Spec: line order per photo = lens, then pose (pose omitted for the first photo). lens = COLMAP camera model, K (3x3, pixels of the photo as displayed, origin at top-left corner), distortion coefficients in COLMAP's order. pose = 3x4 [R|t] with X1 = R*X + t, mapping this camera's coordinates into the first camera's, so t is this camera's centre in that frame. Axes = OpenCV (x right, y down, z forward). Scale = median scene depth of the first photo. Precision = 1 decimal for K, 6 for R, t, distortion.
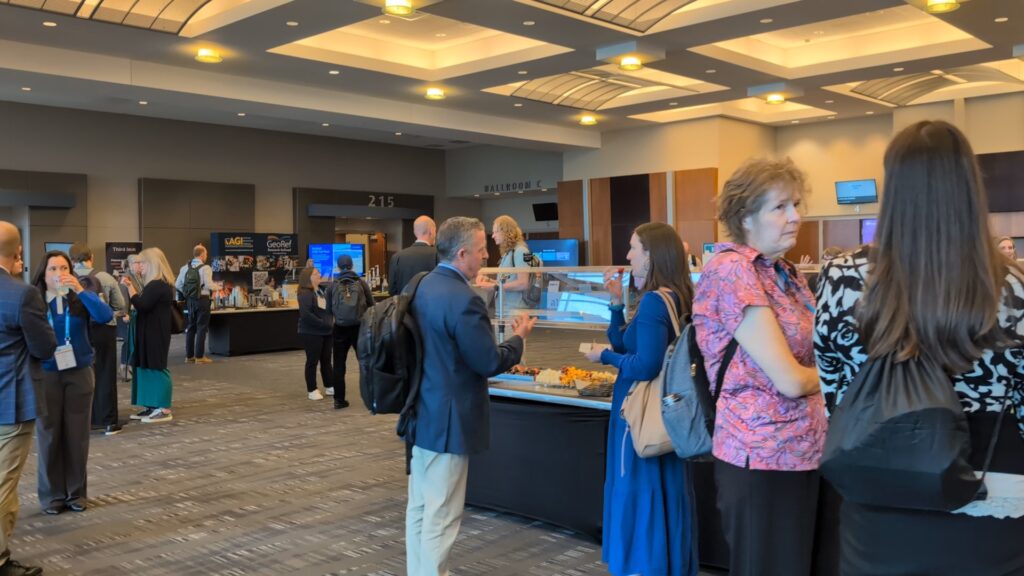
lens RADIAL K [[908.3, 0, 512.3], [0, 908.3, 287.1], [0, 0, 1]] dist [0.038042, -0.087265]
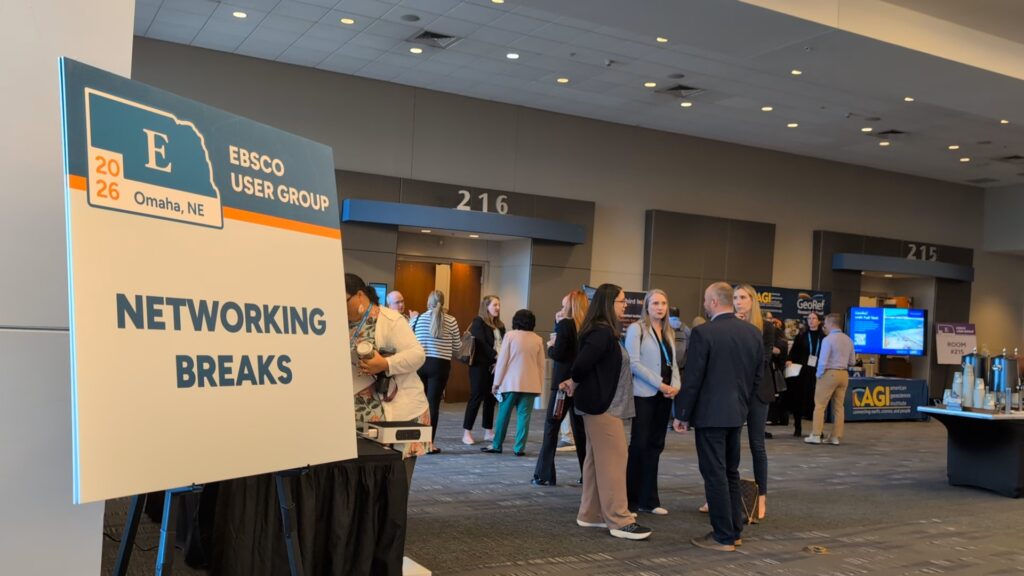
lens RADIAL K [[908.3, 0, 511.4], [0, 908.3, 289.0], [0, 0, 1]] dist [0.038042, -0.087265]
pose [[0.955378, 0.040330, -0.292620, -0.336483], [-0.061485, 0.996089, -0.063456, 0.002561], [0.288917, 0.078616, 0.954121, 0.279153]]
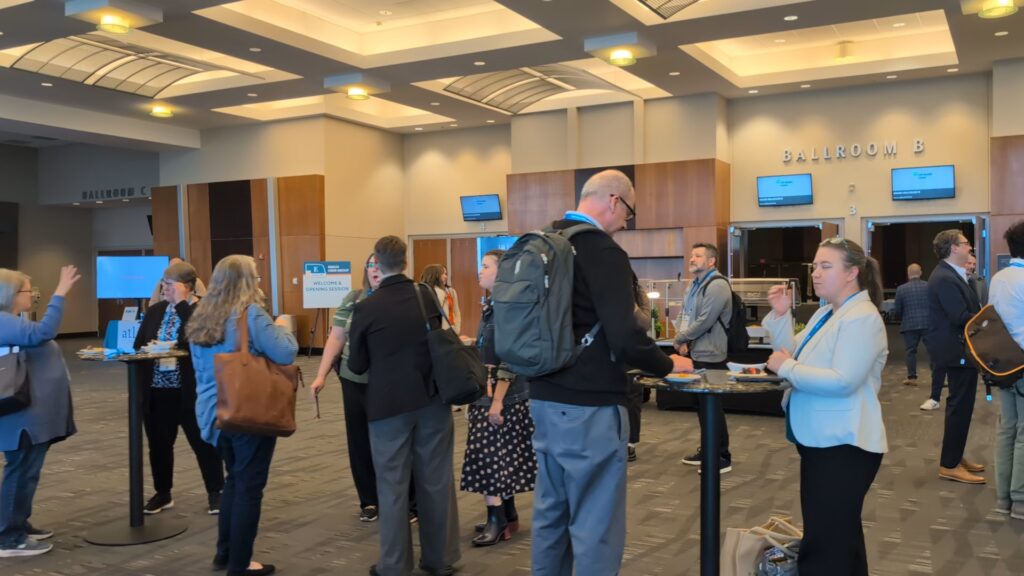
lens RADIAL K [[908.3, 0, 510.5], [0, 908.3, 287.0], [0, 0, 1]] dist [0.038042, -0.087265]
pose [[0.963735, 0.001198, 0.266859, 0.181471], [0.005441, 0.999694, -0.024138, -0.002887], [-0.266806, 0.024714, 0.963433, 0.130474]]
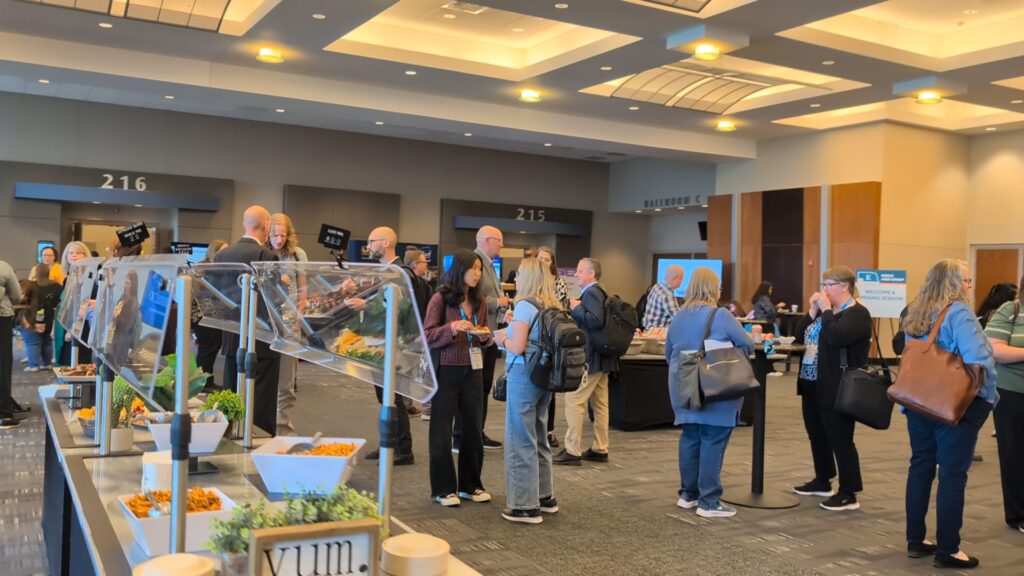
lens RADIAL K [[908.3, 0, 509.1], [0, 908.3, 293.8], [0, 0, 1]] dist [0.038042, -0.087265]
pose [[0.958577, 0.048618, -0.280652, 0.149389], [-0.053221, 0.998544, -0.008797, -0.000650], [0.279816, 0.023369, 0.959769, 0.094765]]
